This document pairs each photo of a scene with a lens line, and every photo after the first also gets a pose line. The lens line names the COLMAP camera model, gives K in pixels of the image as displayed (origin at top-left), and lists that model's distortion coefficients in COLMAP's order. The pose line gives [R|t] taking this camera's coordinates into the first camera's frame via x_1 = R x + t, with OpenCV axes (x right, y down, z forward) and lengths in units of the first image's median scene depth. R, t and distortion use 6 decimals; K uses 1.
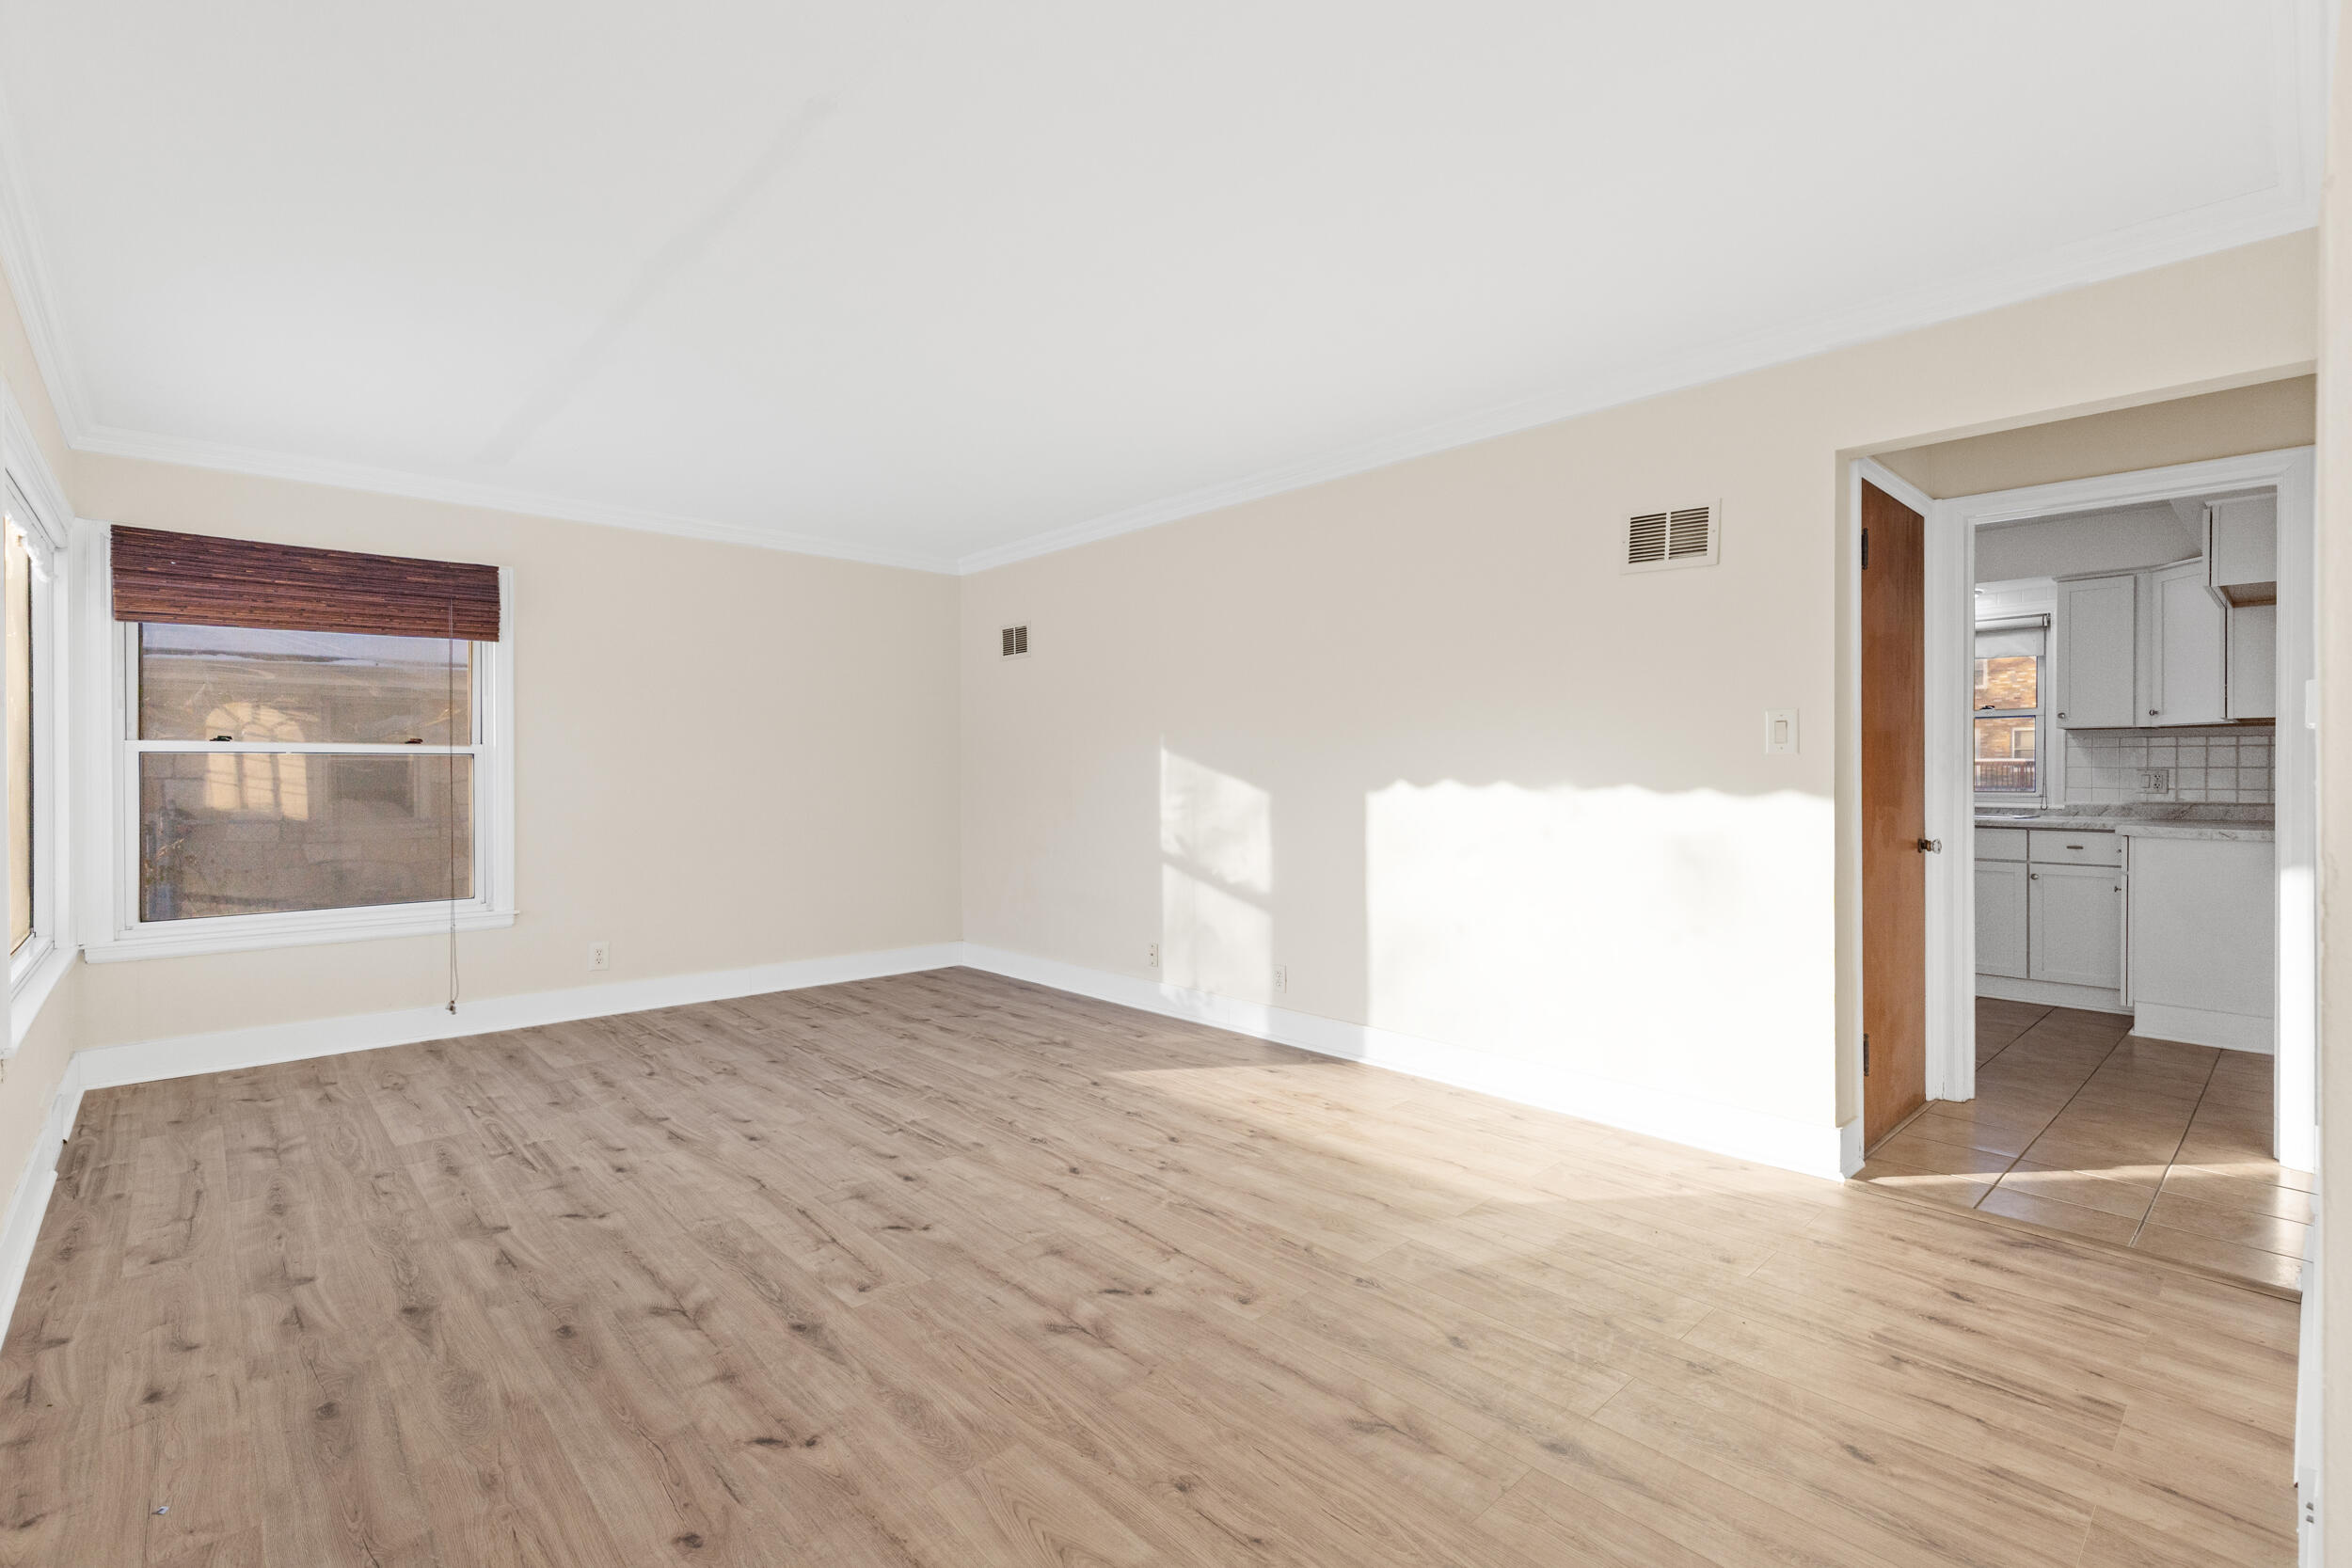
lens RADIAL K [[1084.1, 0, 1176.0], [0, 1084.1, 784.0], [0, 0, 1]] dist [0.008671, -0.000201]
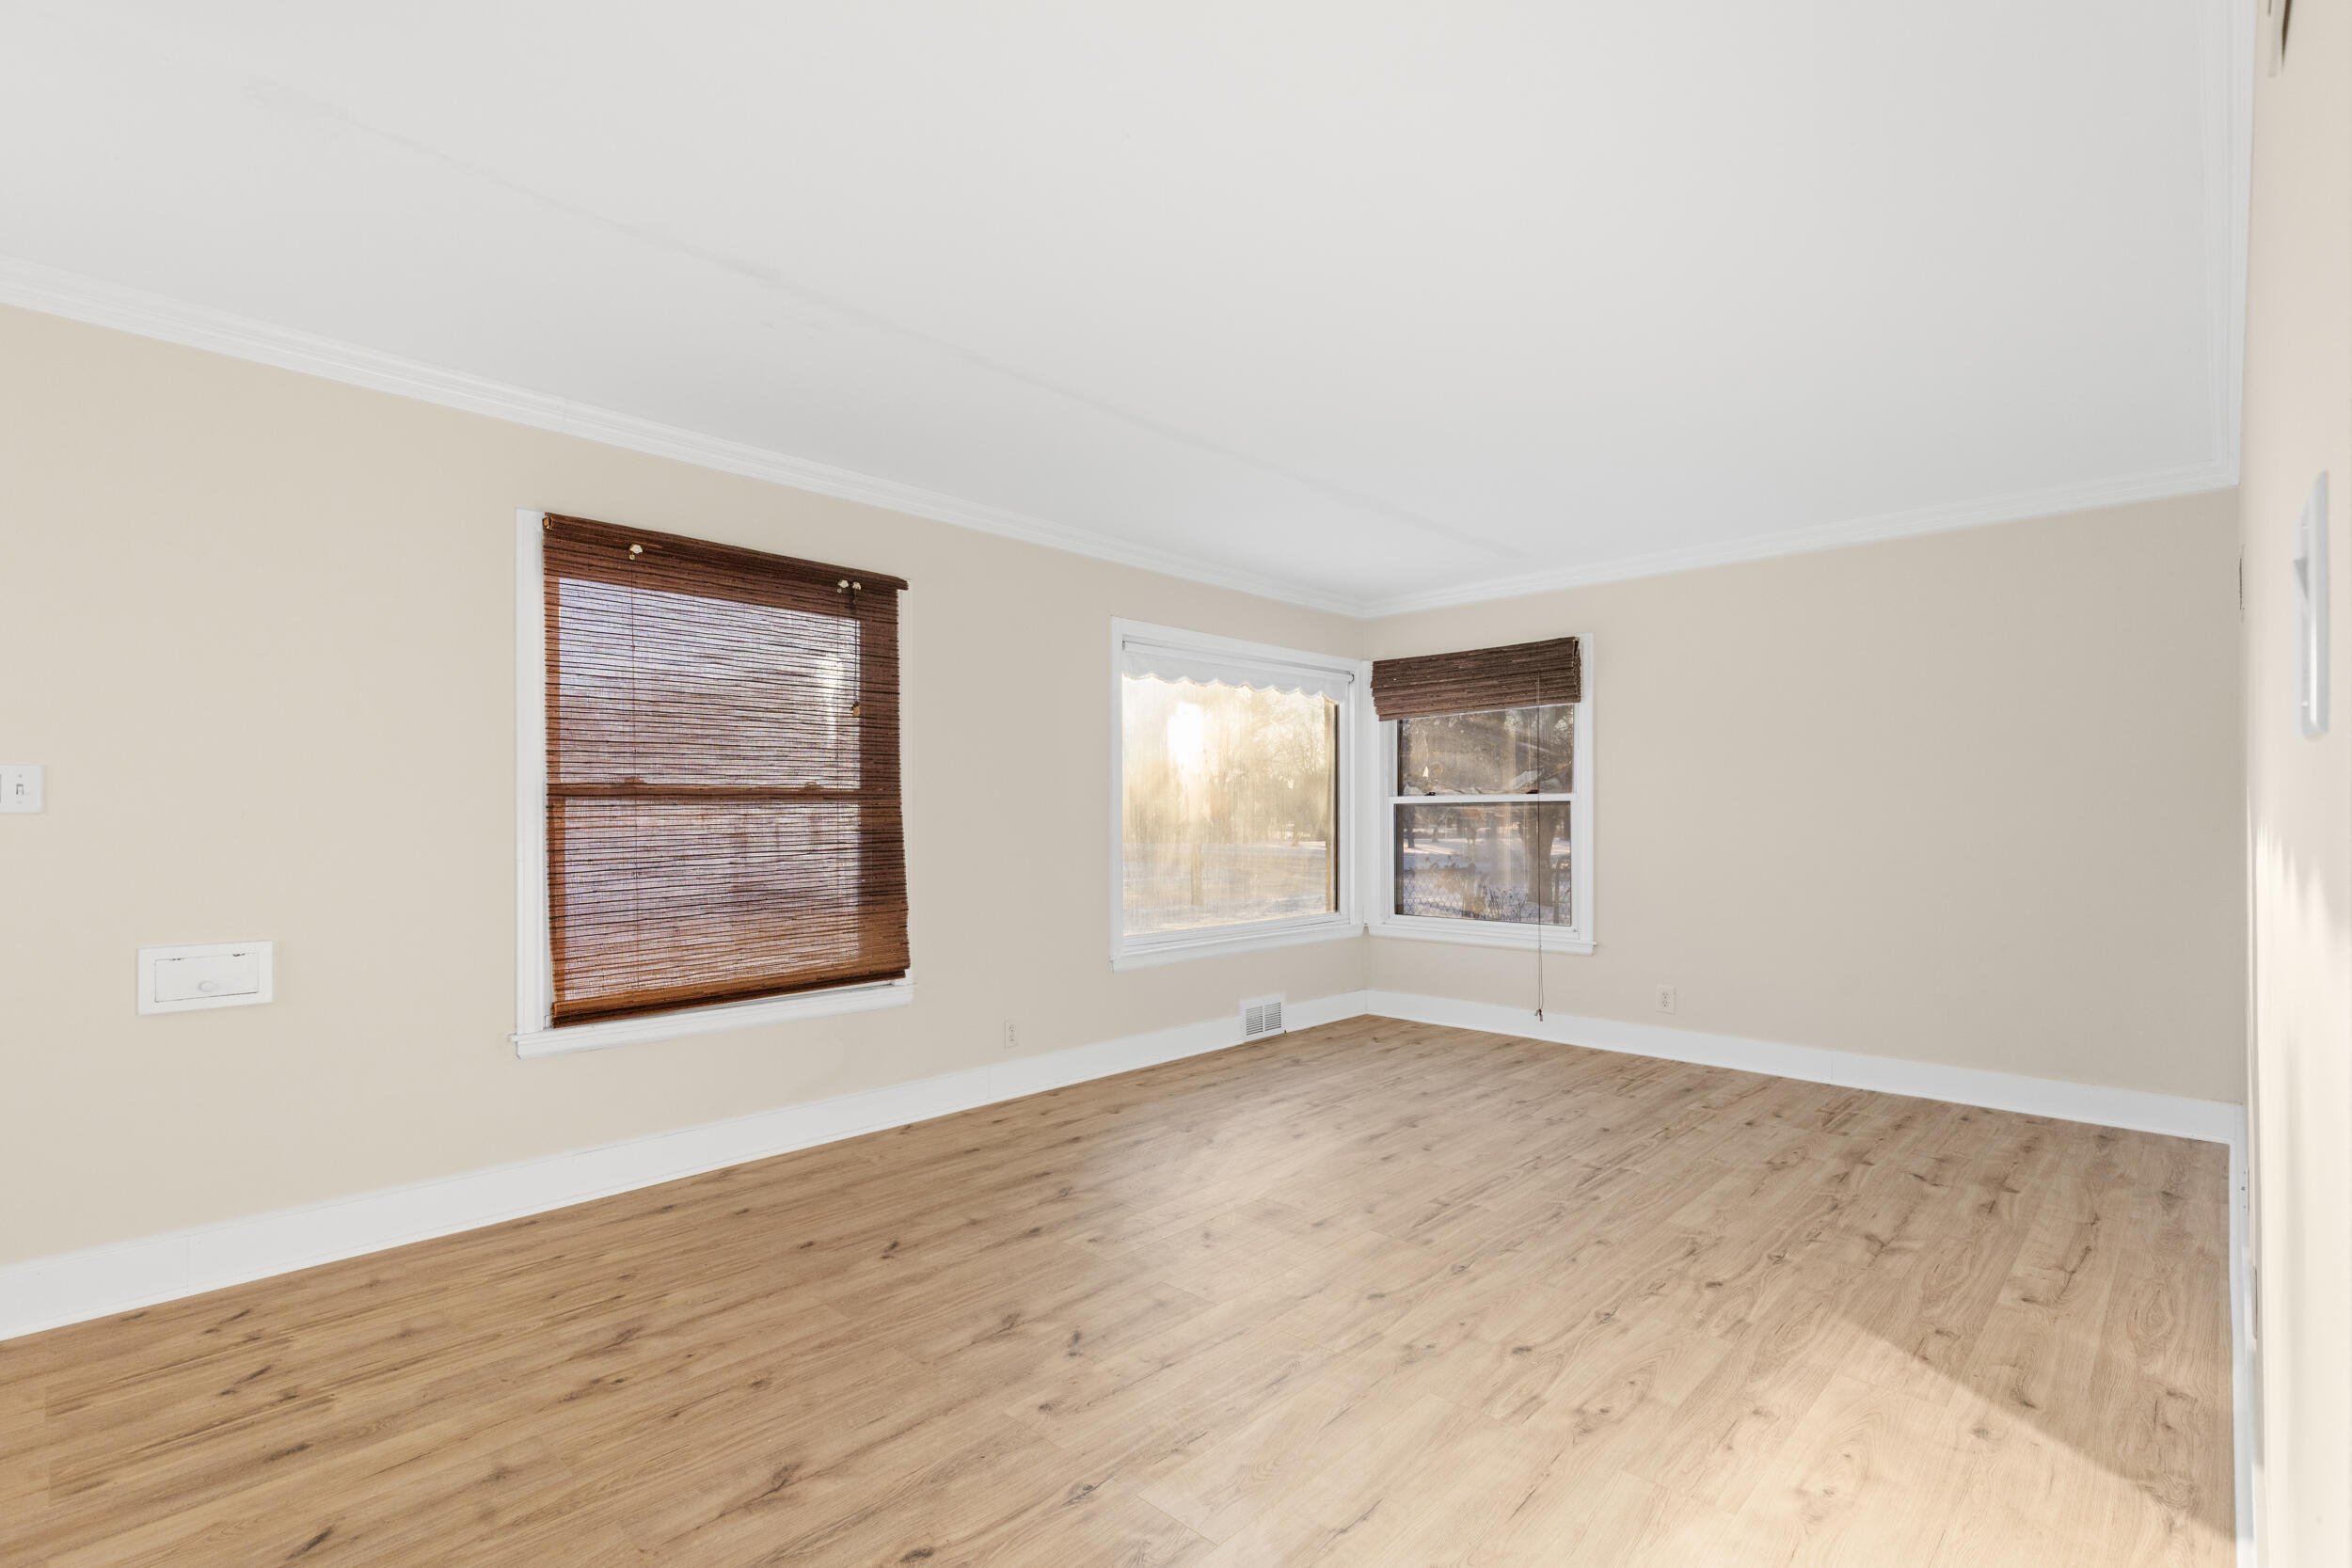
lens RADIAL K [[1084.1, 0, 1176.0], [0, 1084.1, 784.0], [0, 0, 1]] dist [0.008671, -0.000201]
pose [[0.055638, -0.026863, -0.998090, 0.702154], [-0.009513, 0.999578, -0.027433, -0.014351], [0.998406, 0.011021, 0.055359, 0.746271]]
